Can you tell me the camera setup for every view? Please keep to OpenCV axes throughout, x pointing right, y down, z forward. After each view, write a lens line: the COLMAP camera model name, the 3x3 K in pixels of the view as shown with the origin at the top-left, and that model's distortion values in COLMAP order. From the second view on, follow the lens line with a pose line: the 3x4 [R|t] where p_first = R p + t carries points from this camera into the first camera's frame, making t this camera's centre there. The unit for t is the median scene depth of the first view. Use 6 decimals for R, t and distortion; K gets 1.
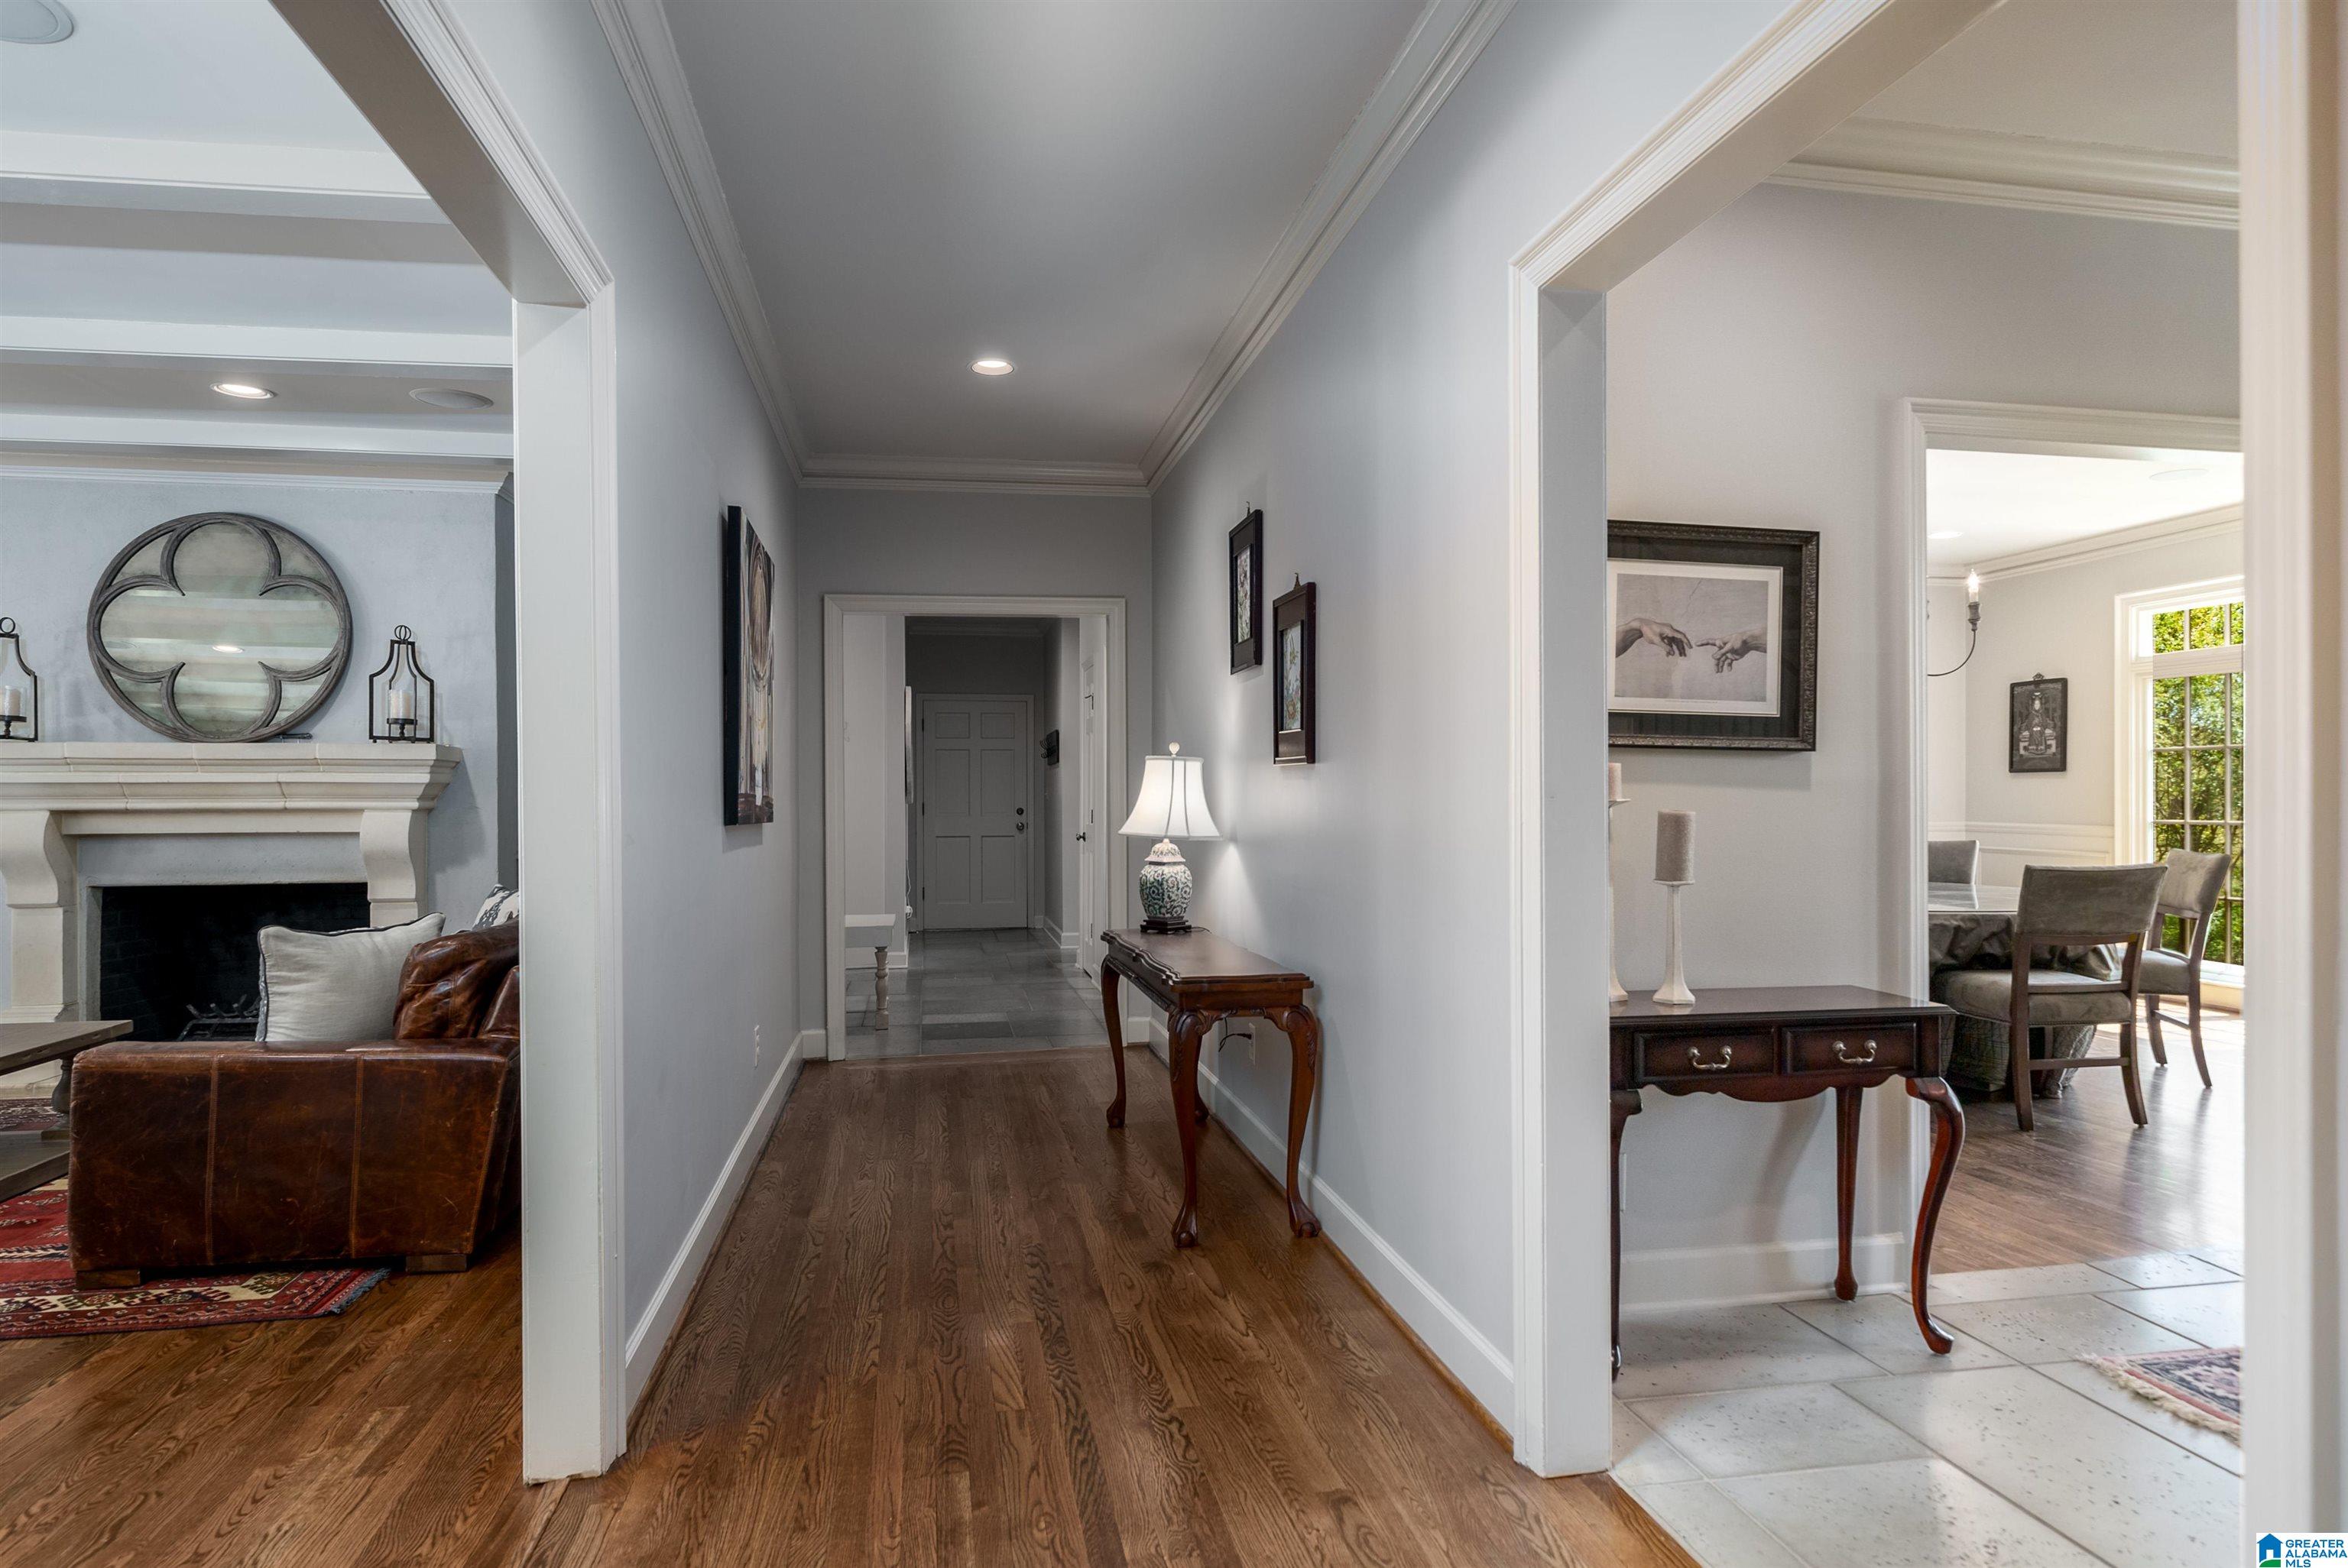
lens RADIAL K [[1328.1, 0, 1170.5], [0, 1328.1, 792.8], [0, 0, 1]] dist [-0.003854, -0.001558]
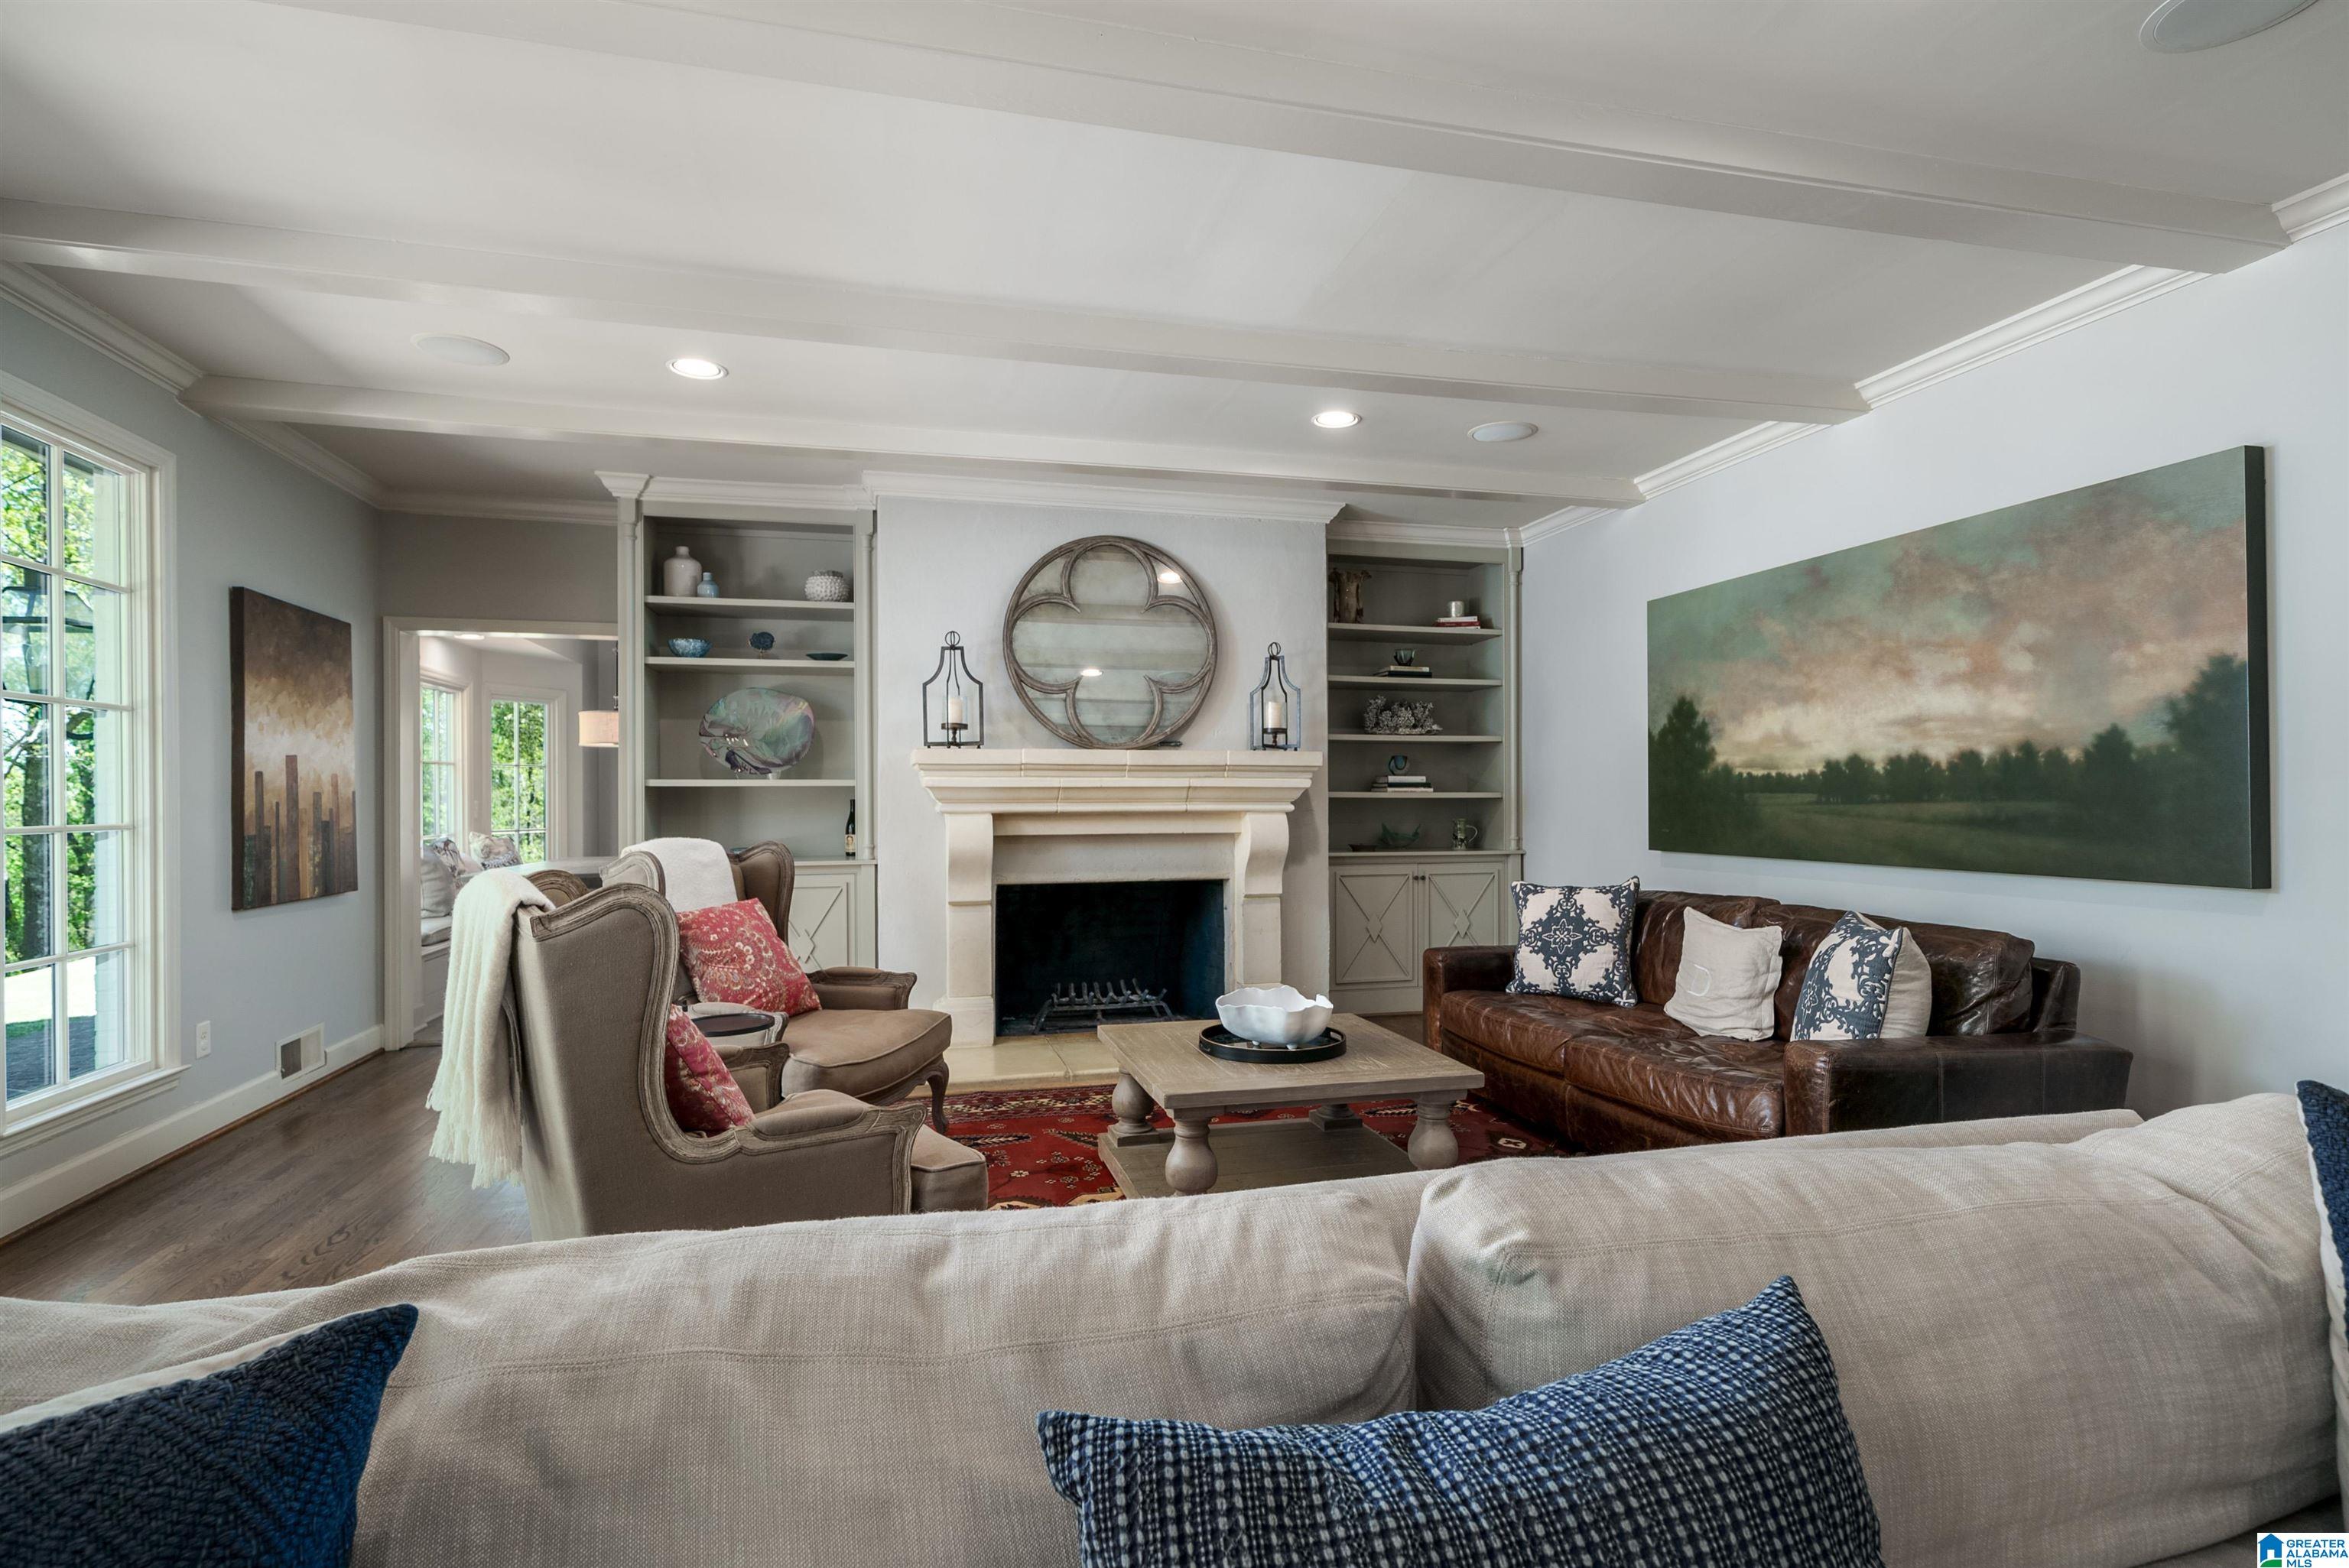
lens RADIAL K [[1142.1, 0, 1175.6], [0, 1142.1, 789.6], [0, 0, 1]] dist [0.000584, -0.000094]
pose [[0.997300, 0.001508, 0.073425, -0.733761], [-0.001476, 0.999999, -0.000495, -0.005221], [-0.073425, 0.000385, 0.997301, 0.073573]]
